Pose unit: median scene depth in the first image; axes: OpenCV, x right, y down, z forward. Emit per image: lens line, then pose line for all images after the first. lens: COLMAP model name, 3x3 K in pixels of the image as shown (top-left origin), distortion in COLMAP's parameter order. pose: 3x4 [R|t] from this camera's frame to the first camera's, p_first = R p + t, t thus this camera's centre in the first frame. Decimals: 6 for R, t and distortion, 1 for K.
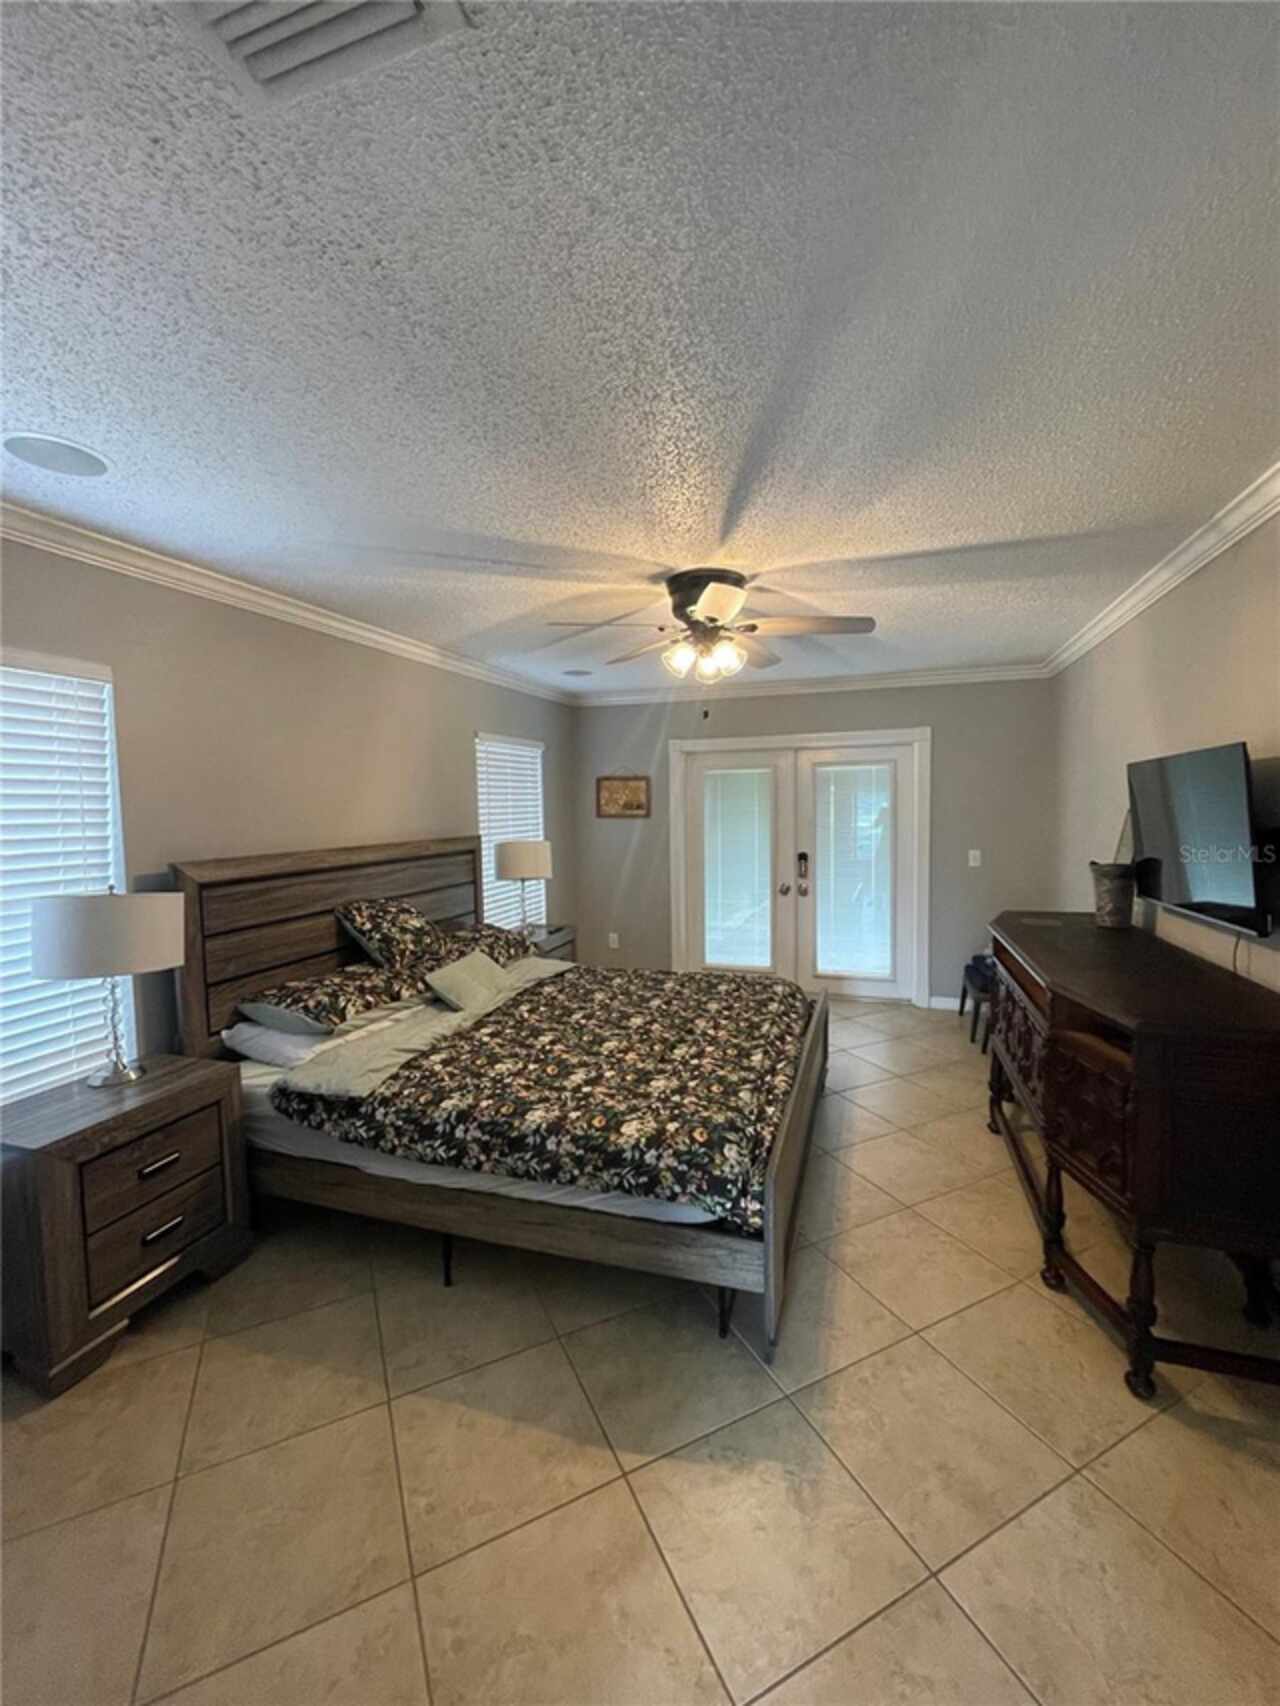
lens RADIAL K [[687.8, 0, 641.5], [0, 687.8, 852.9], [0, 0, 1]] dist [-0.003406, 0.002150]
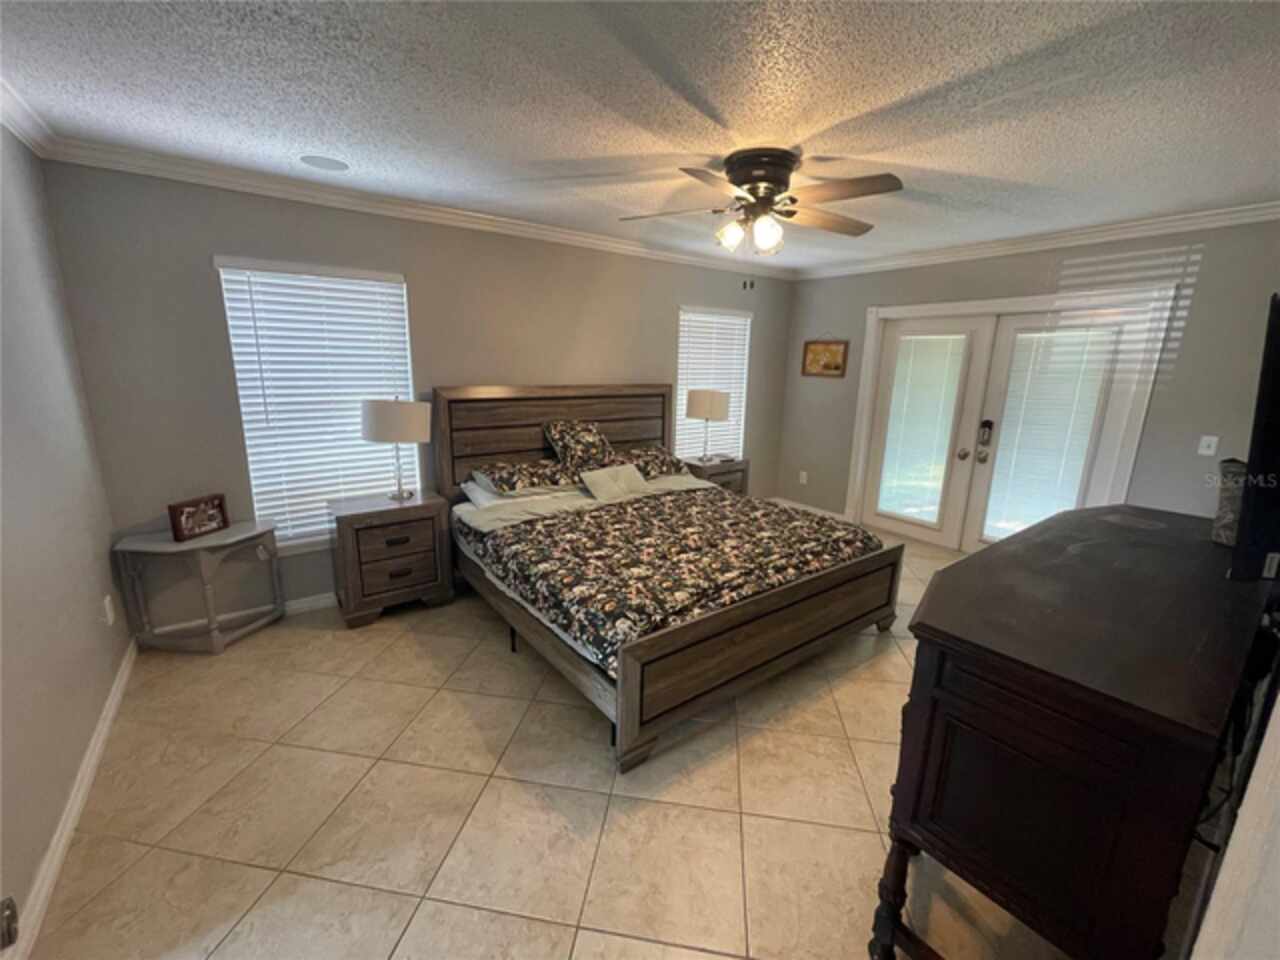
lens RADIAL K [[516.0, 0, 638.1], [0, 516.0, 478.6], [0, 0, 1]] dist [-0.003406, 0.002150]
pose [[0.817549, 0.158048, -0.553745, 0.492641], [-0.072502, 0.982198, 0.173294, -0.019880], [0.571276, -0.101529, 0.814454, 0.157662]]
